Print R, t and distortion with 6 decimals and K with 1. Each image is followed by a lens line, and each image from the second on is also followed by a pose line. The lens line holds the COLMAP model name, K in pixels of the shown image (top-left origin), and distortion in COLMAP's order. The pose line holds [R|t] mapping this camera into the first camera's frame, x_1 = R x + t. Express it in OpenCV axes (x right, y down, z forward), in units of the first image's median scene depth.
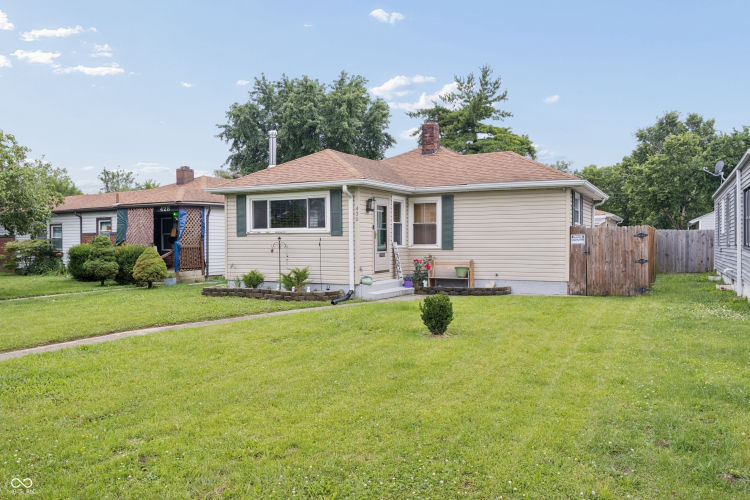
lens RADIAL K [[587.9, 0, 374.6], [0, 587.9, 249.4], [0, 0, 1]] dist [-0.012073, -0.018820]
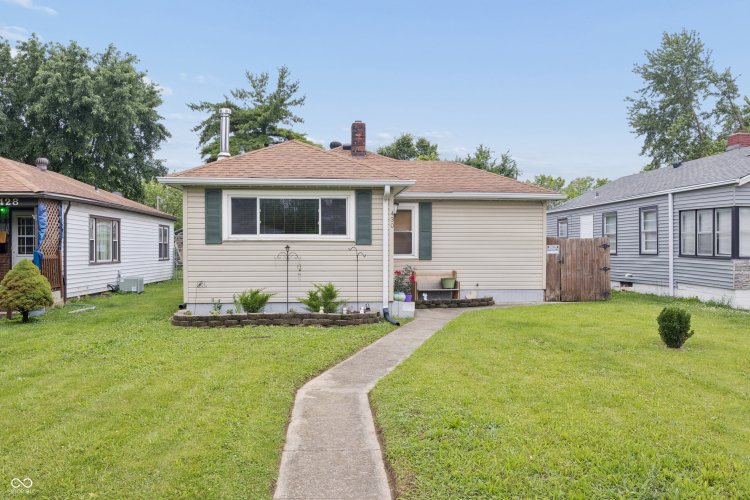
lens RADIAL K [[587.9, 0, 375.9], [0, 587.9, 248.2], [0, 0, 1]] dist [-0.012073, -0.018820]
pose [[0.836110, 0.003109, 0.548553, -0.455372], [0.004555, 0.999910, -0.012610, -0.006640], [-0.548543, 0.013042, 0.836021, 0.253423]]
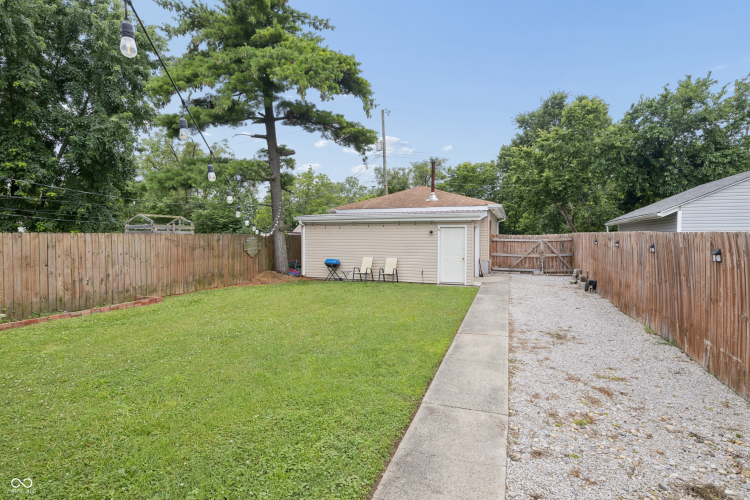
lens RADIAL K [[374.3, 0, 371.0], [0, 374.3, 246.6], [0, 0, 1]] dist [-0.009778, 0.000704]
pose [[0.994030, 0.006755, 0.108897, 0.509670], [-0.007996, 0.999908, 0.010961, -0.041788], [-0.108813, -0.011766, 0.993993, 1.382271]]
